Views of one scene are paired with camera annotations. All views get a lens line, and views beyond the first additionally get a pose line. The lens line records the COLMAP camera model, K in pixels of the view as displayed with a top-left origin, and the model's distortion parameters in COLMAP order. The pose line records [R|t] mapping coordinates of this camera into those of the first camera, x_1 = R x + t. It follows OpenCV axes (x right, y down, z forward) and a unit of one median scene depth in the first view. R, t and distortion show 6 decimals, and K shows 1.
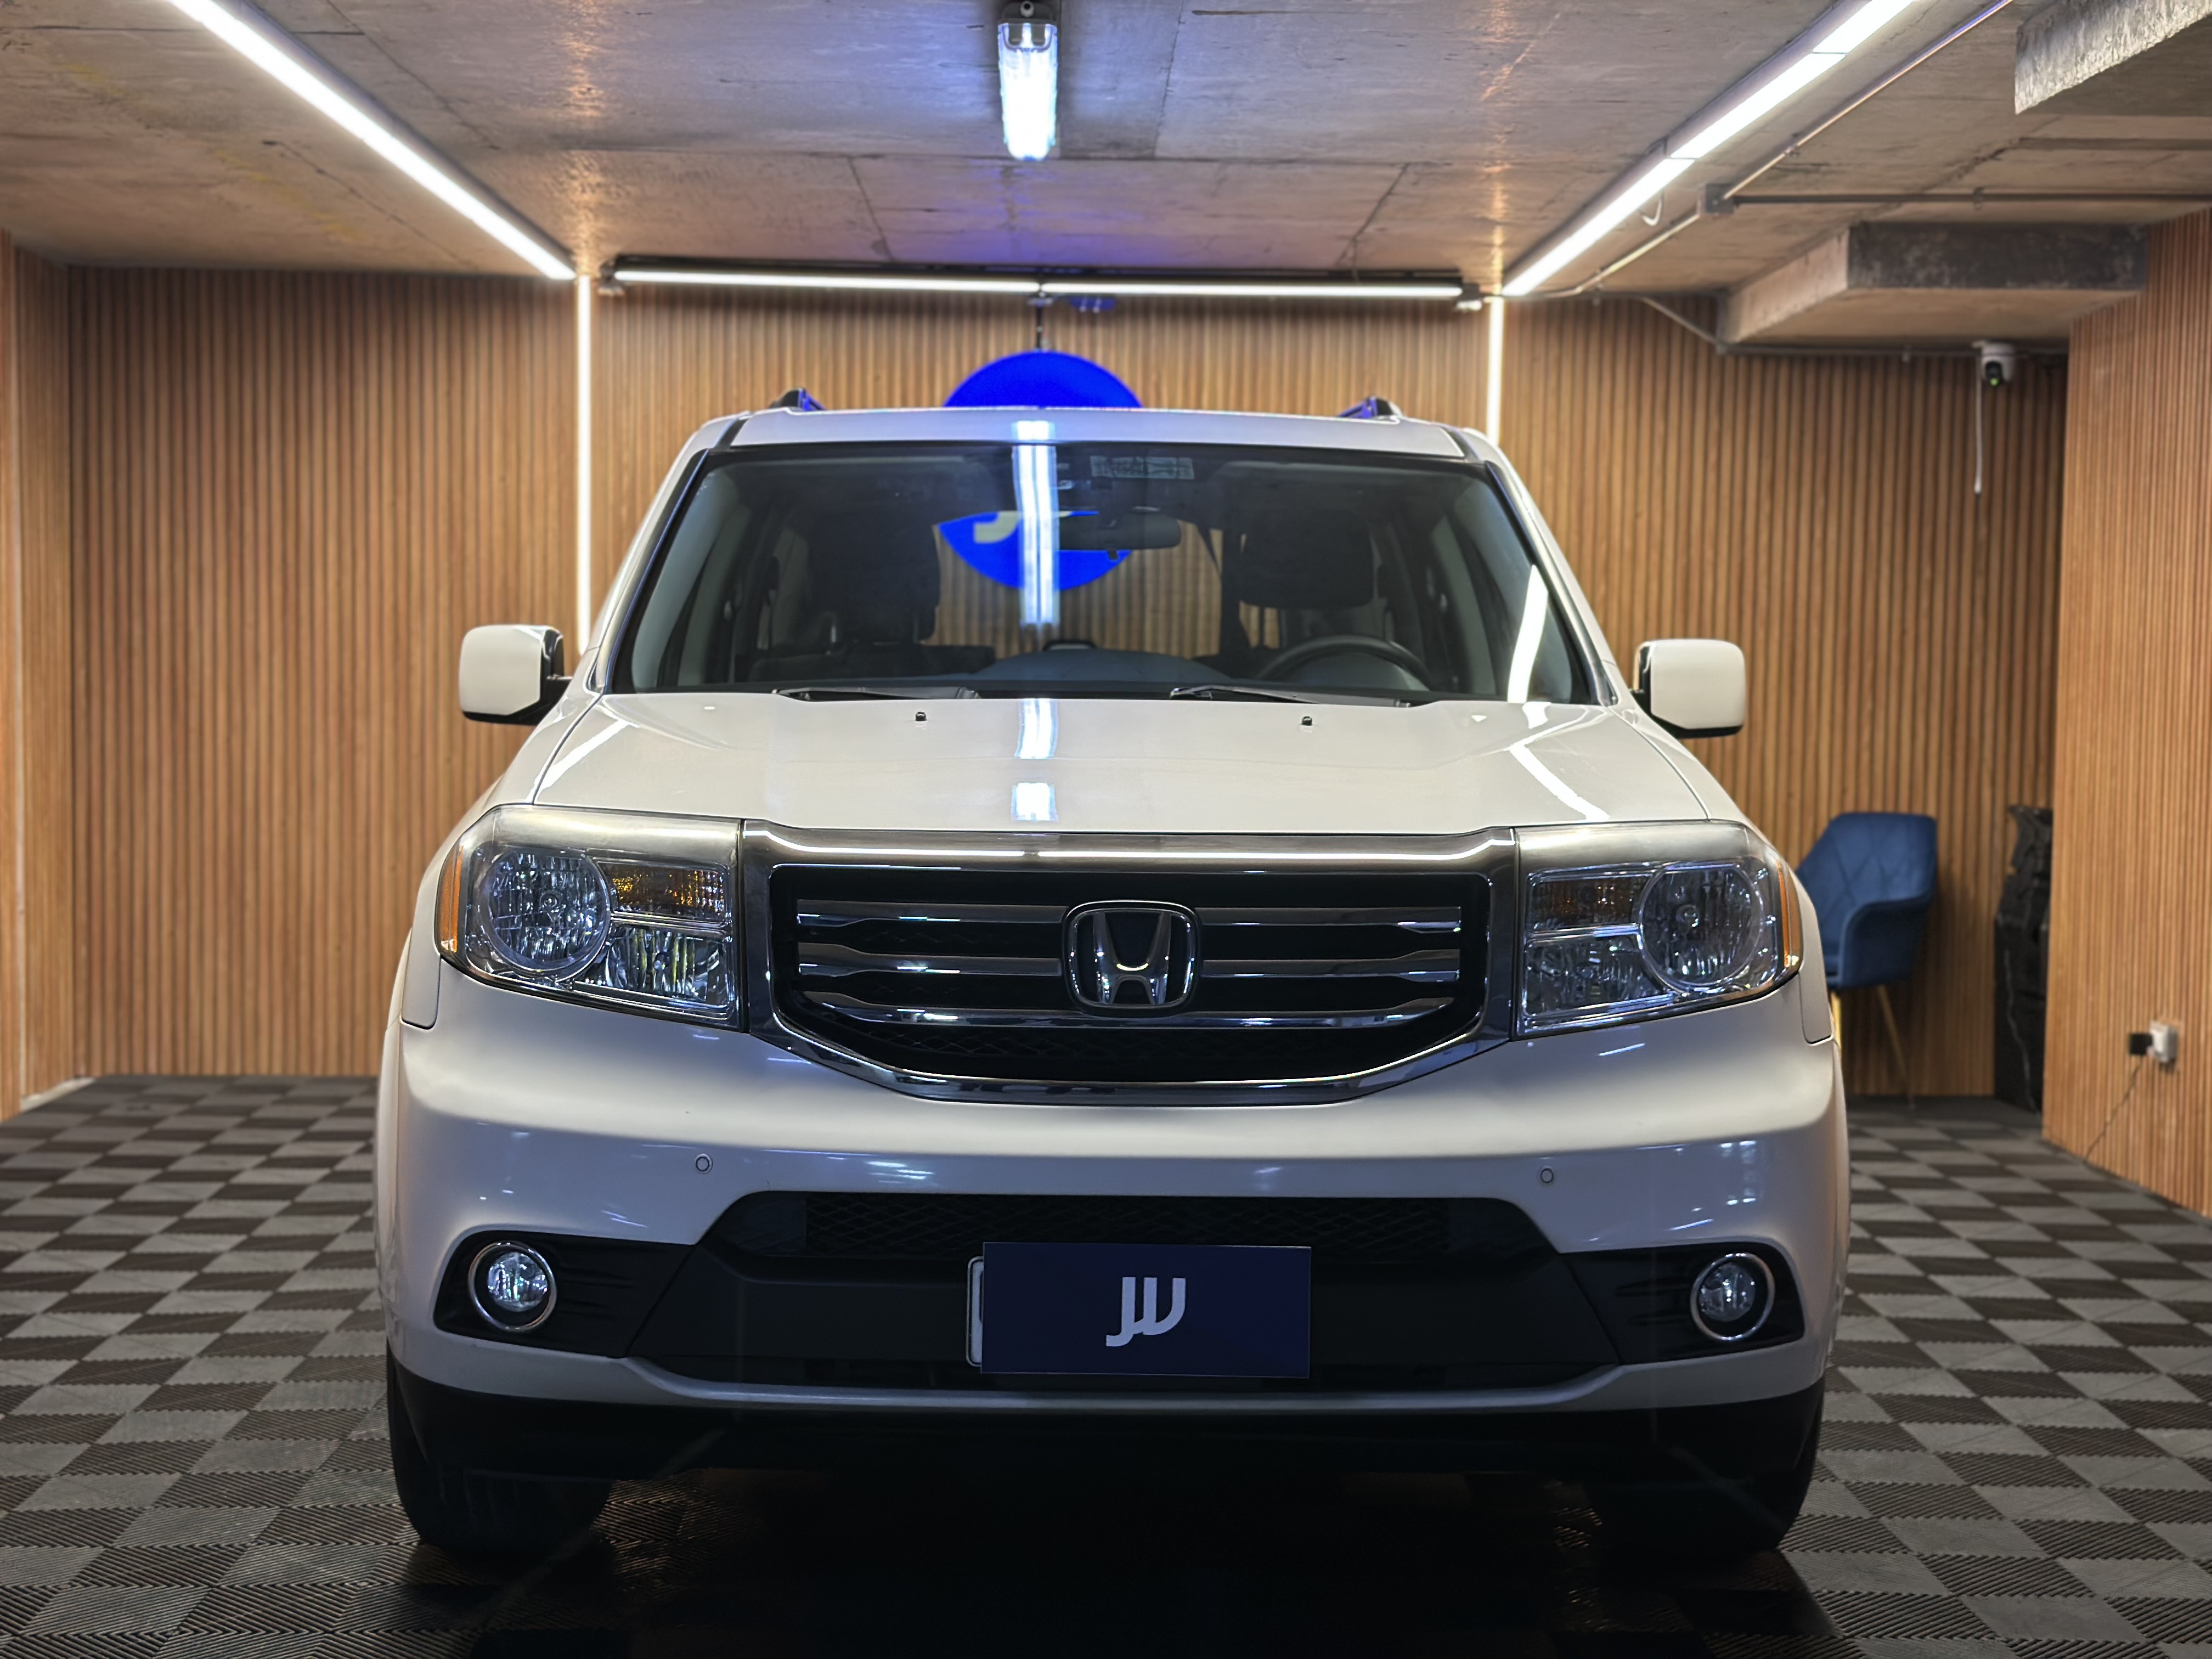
lens RADIAL K [[3036.6, 0, 1105.4], [0, 3036.6, 828.4], [0, 0, 1]] dist [0.121597, 0.000000]
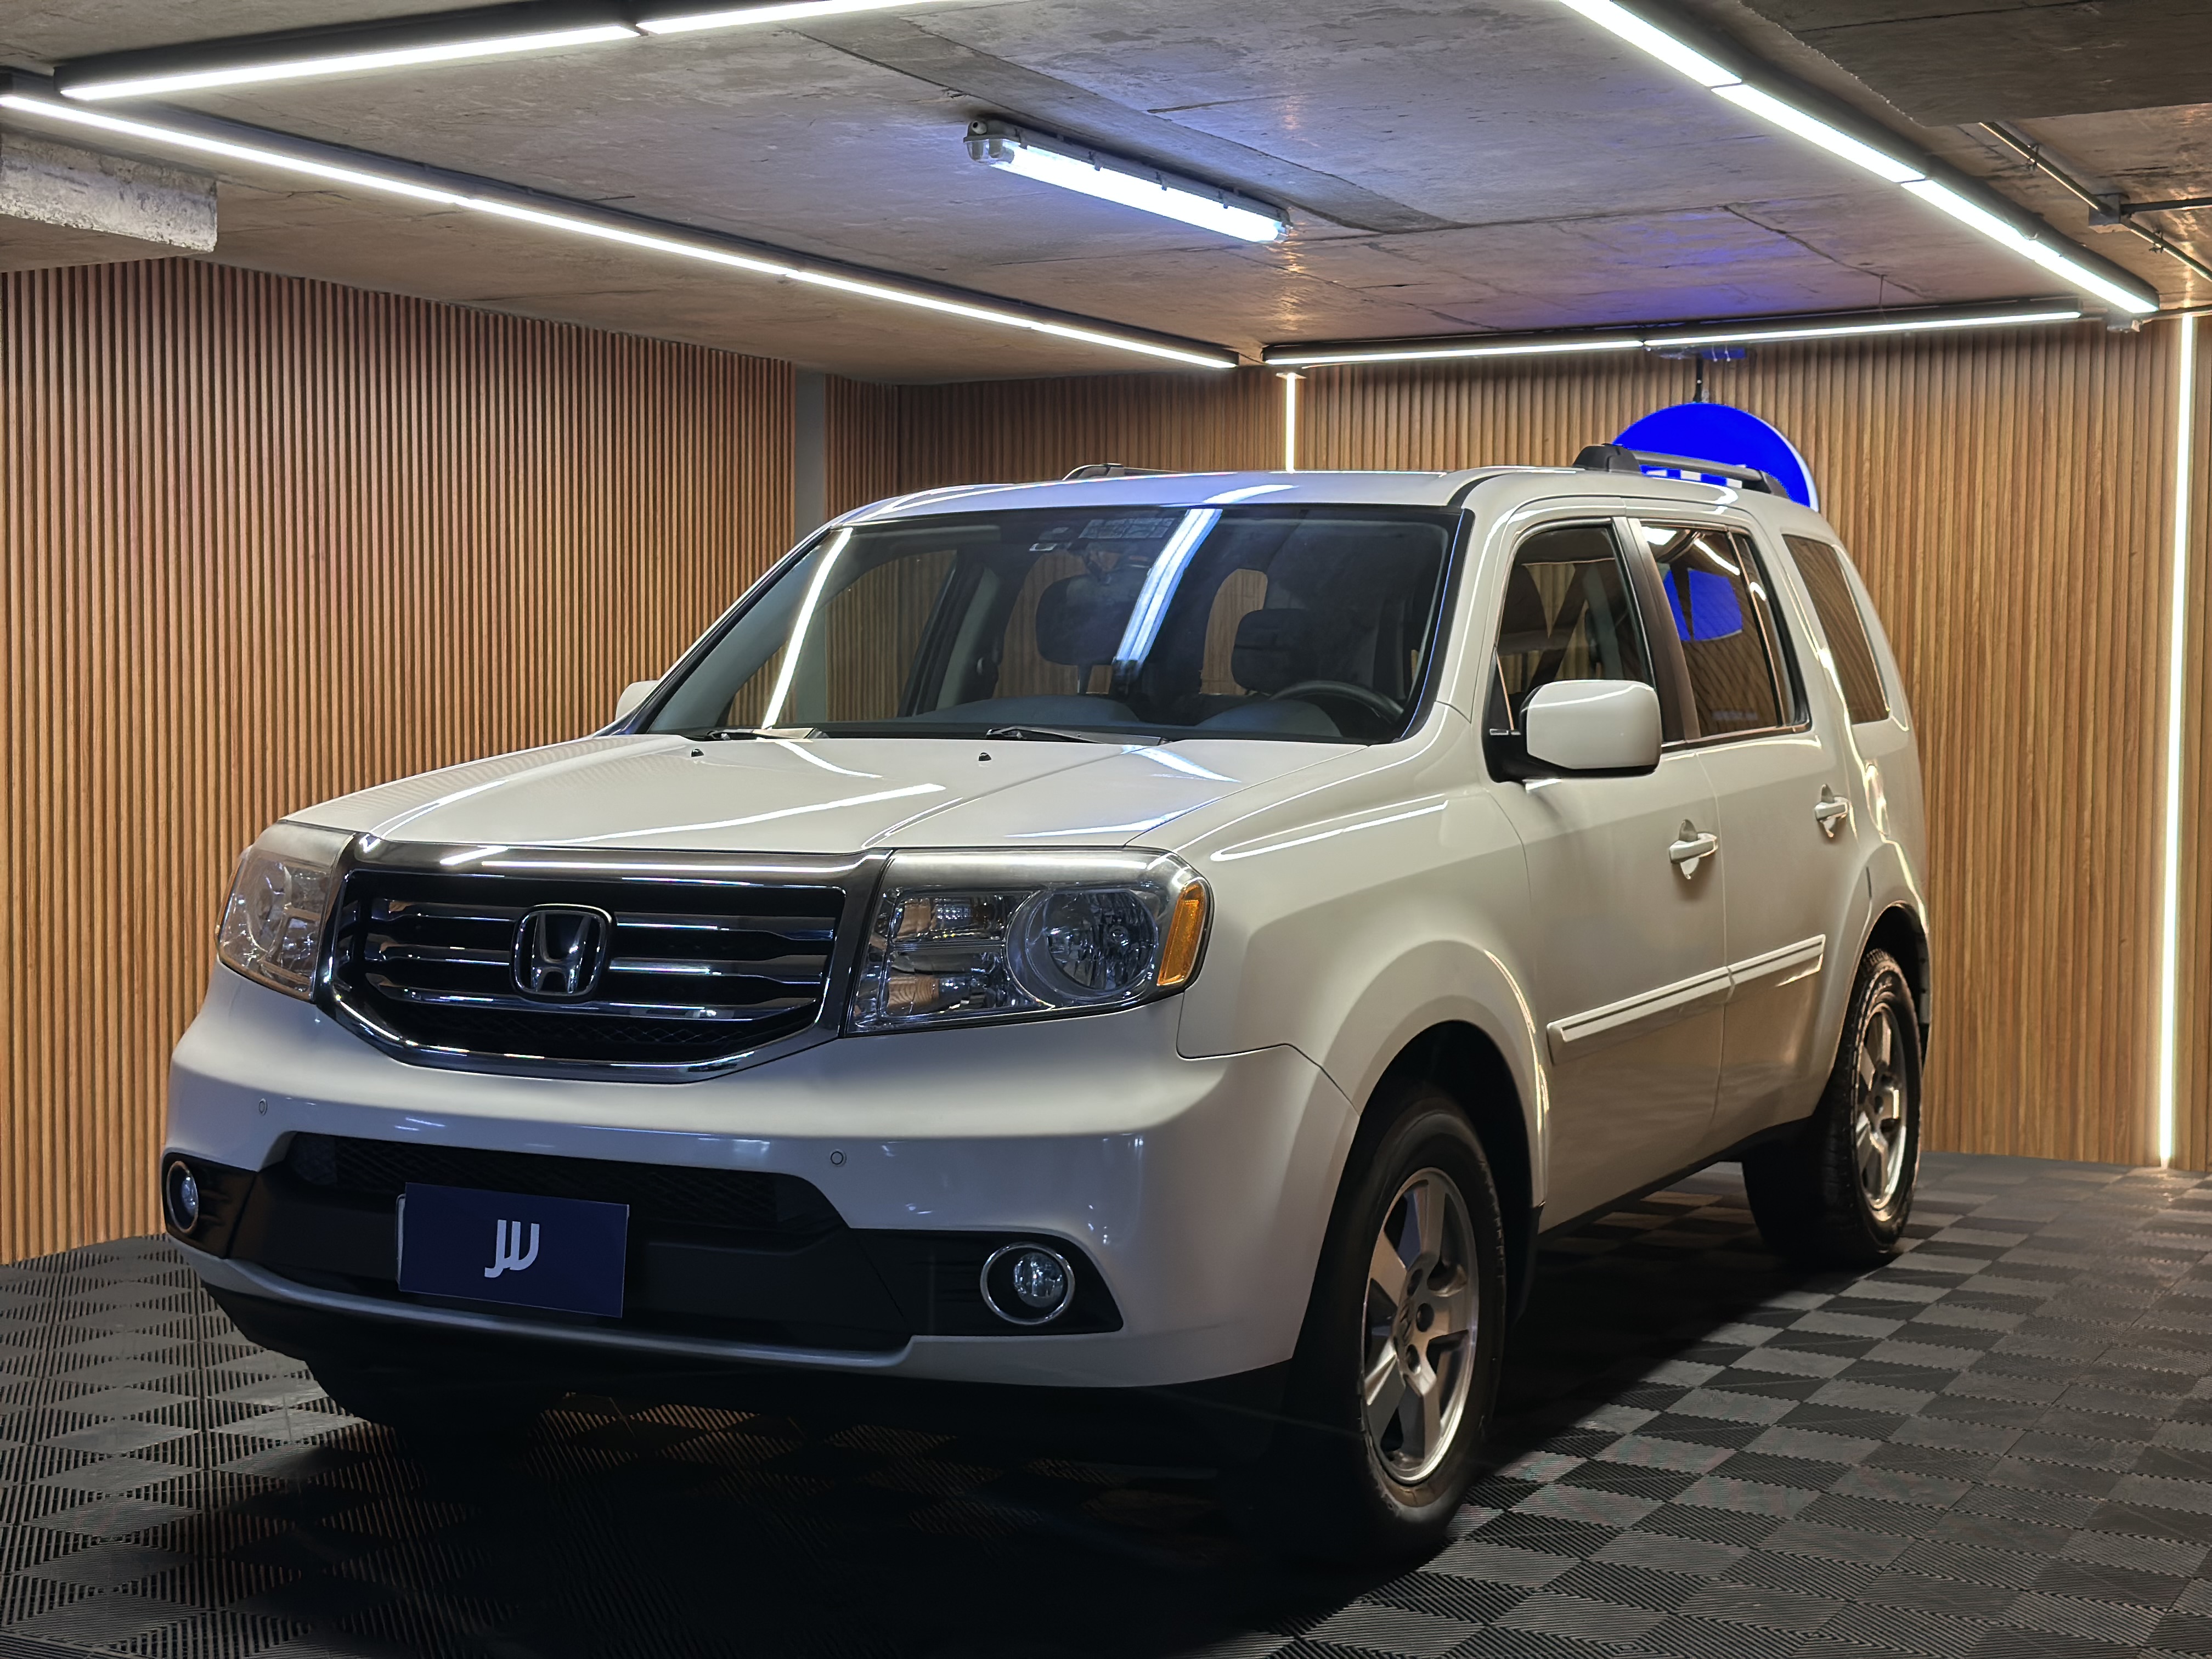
lens RADIAL K [[3036.6, 0, 1099.6], [0, 3036.6, 834.0], [0, 0, 1]] dist [0.121597, 0.000000]
pose [[0.873133, 0.011771, -0.487339, 0.753546], [-0.021188, 0.999680, -0.013815, 0.008278], [0.487021, 0.022388, 0.873104, 0.067576]]
